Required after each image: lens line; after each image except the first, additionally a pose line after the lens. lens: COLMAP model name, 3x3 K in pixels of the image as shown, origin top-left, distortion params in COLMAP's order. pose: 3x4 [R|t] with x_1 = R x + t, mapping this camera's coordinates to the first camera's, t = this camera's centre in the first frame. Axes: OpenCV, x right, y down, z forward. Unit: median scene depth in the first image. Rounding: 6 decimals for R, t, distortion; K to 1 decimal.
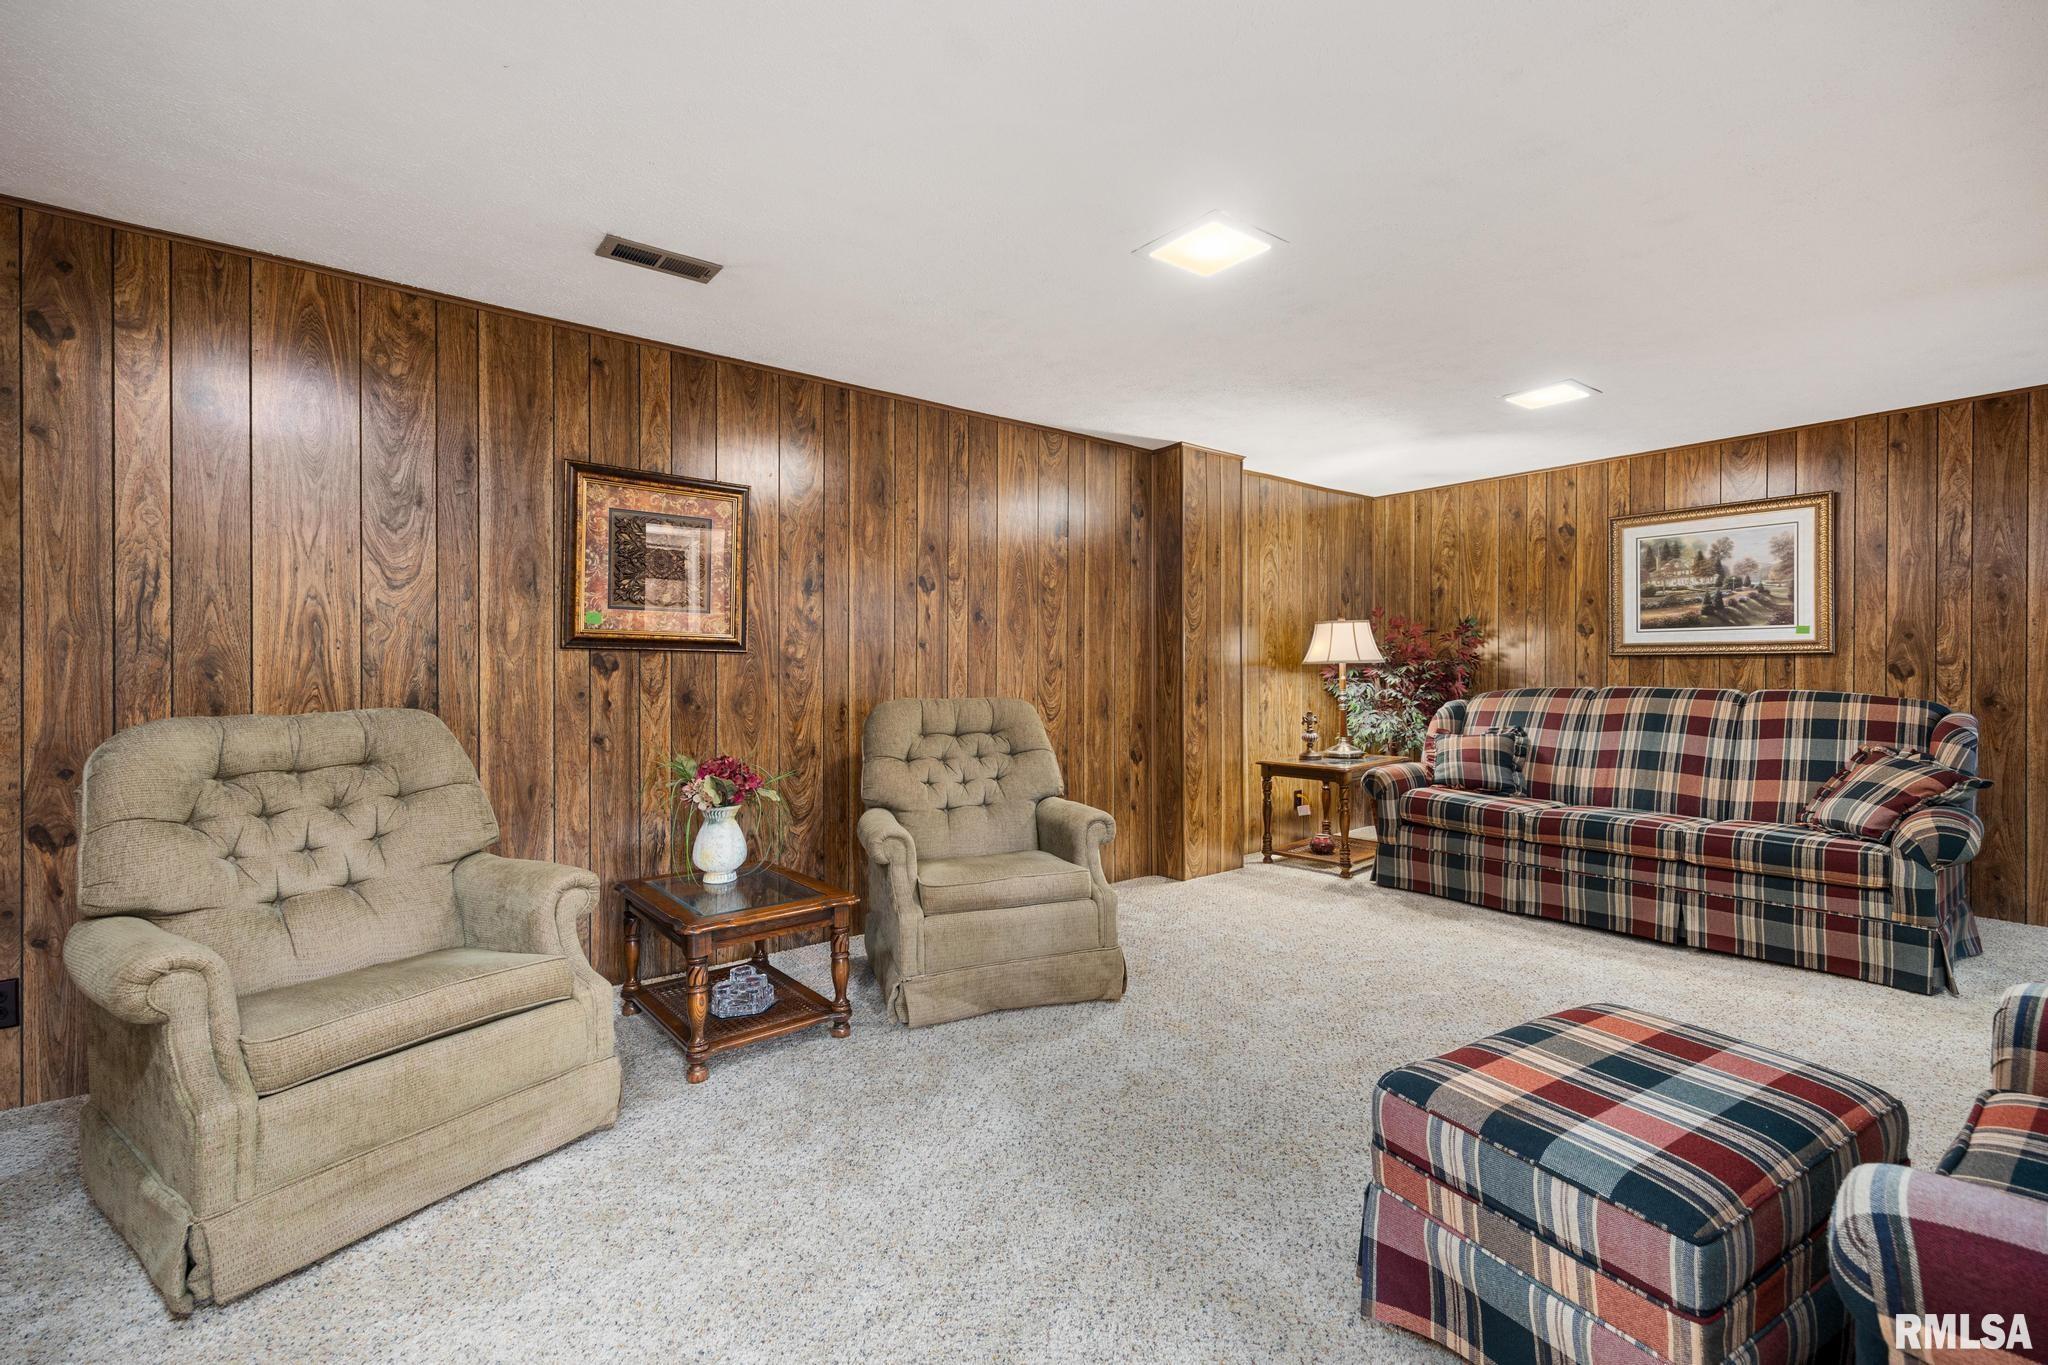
lens RADIAL K [[846.5, 0, 973.8], [0, 846.5, 672.7], [0, 0, 1]] dist [0.002728, 0.000242]
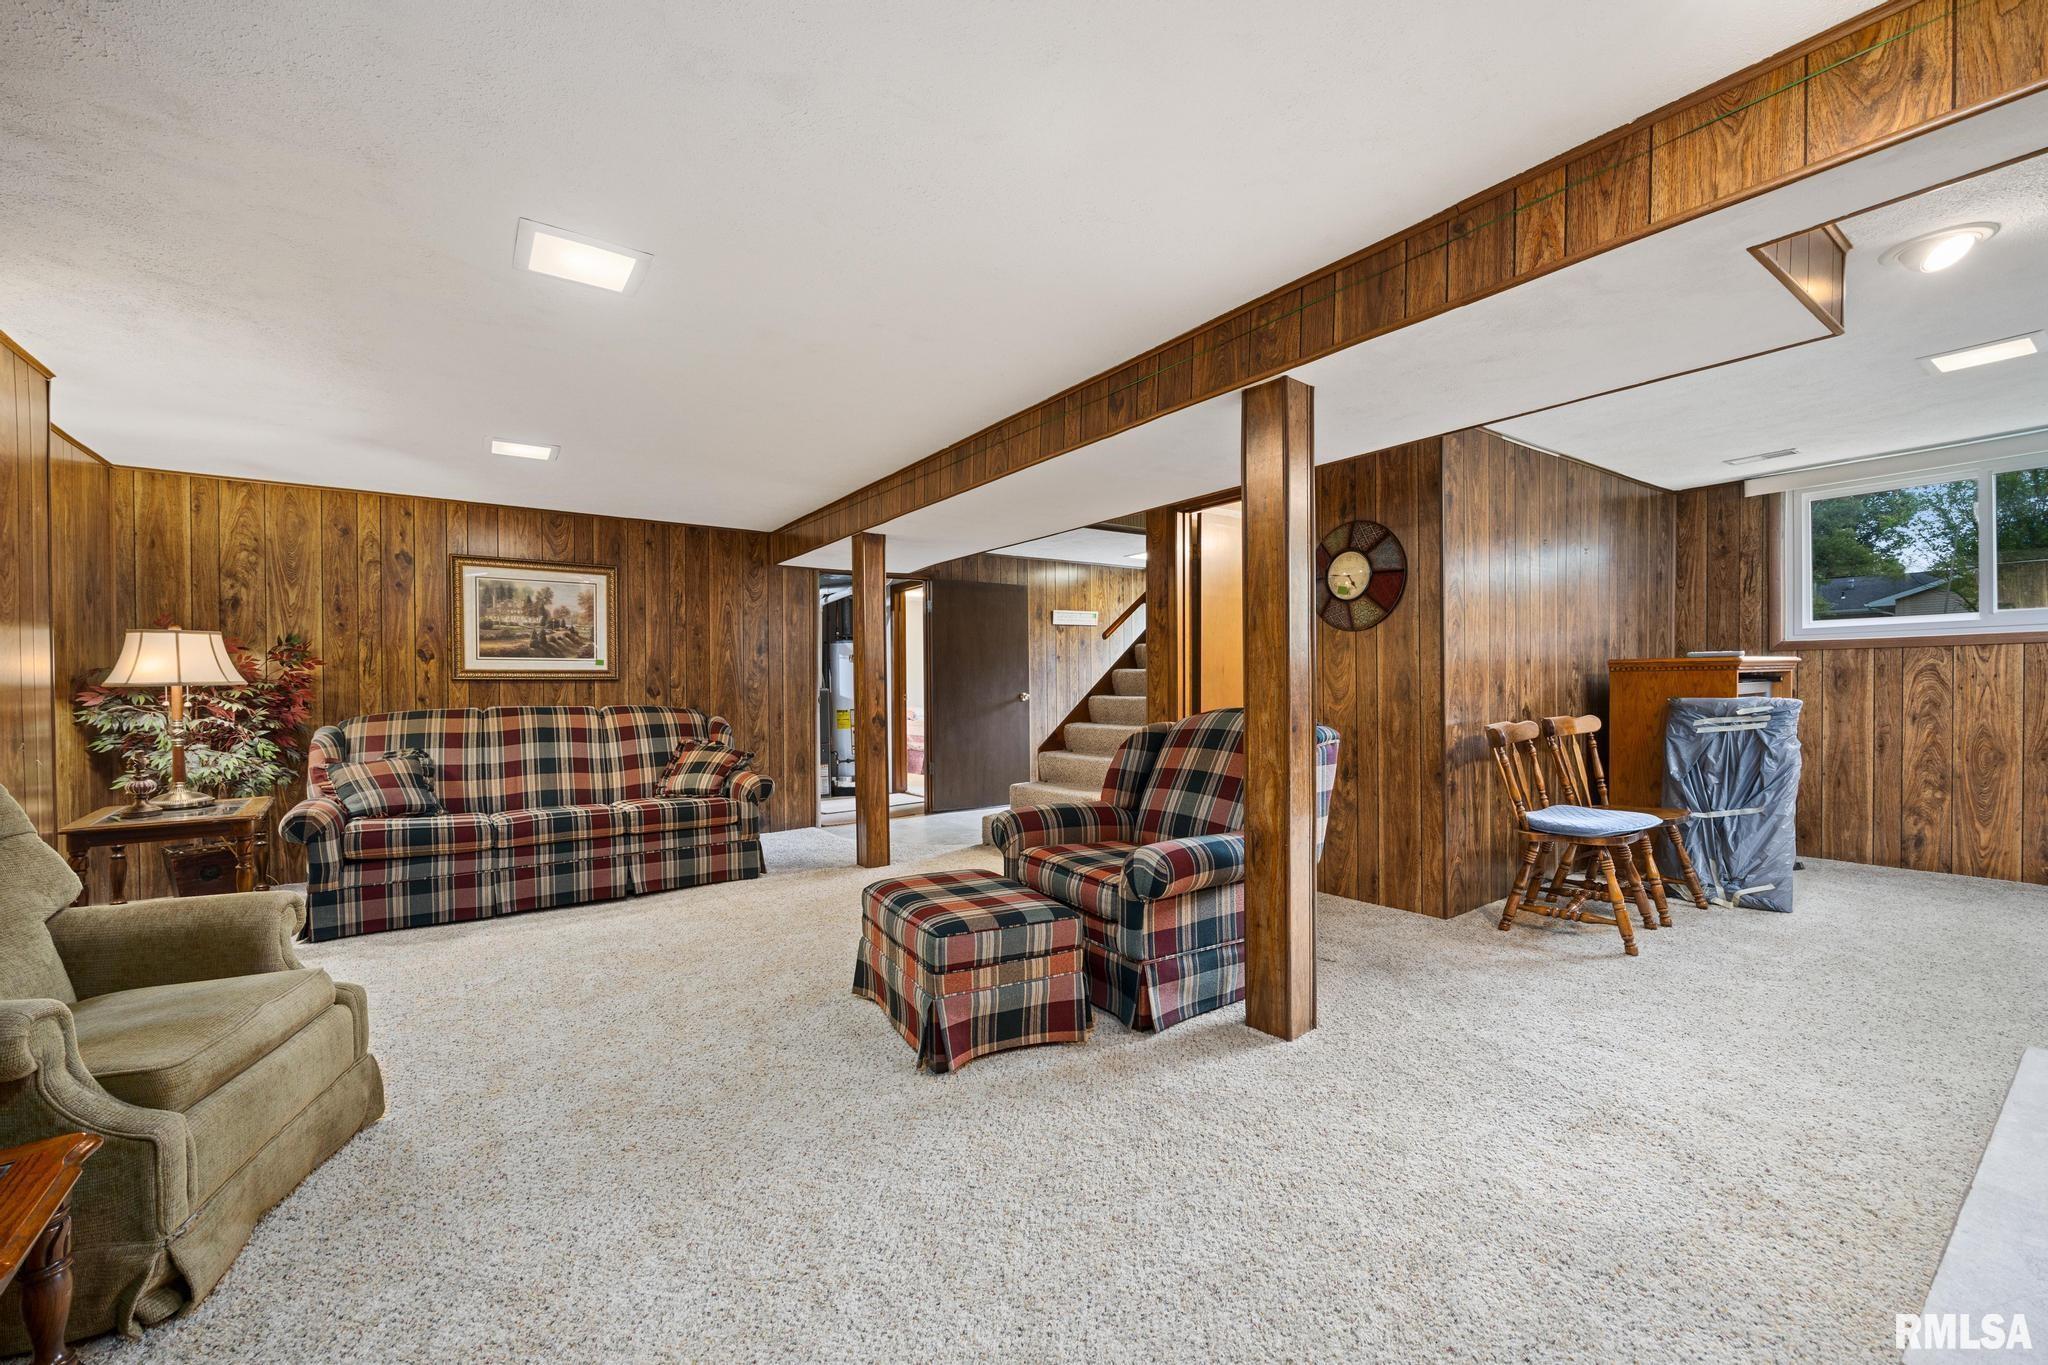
lens RADIAL K [[846.5, 0, 1033.5], [0, 846.5, 697.3], [0, 0, 1]] dist [0.002728, 0.000242]
pose [[0.040207, -0.009827, 0.999143, -0.373067], [0.011326, 0.999892, 0.009379, 0.001061], [-0.999127, 0.010939, 0.040314, 0.237580]]
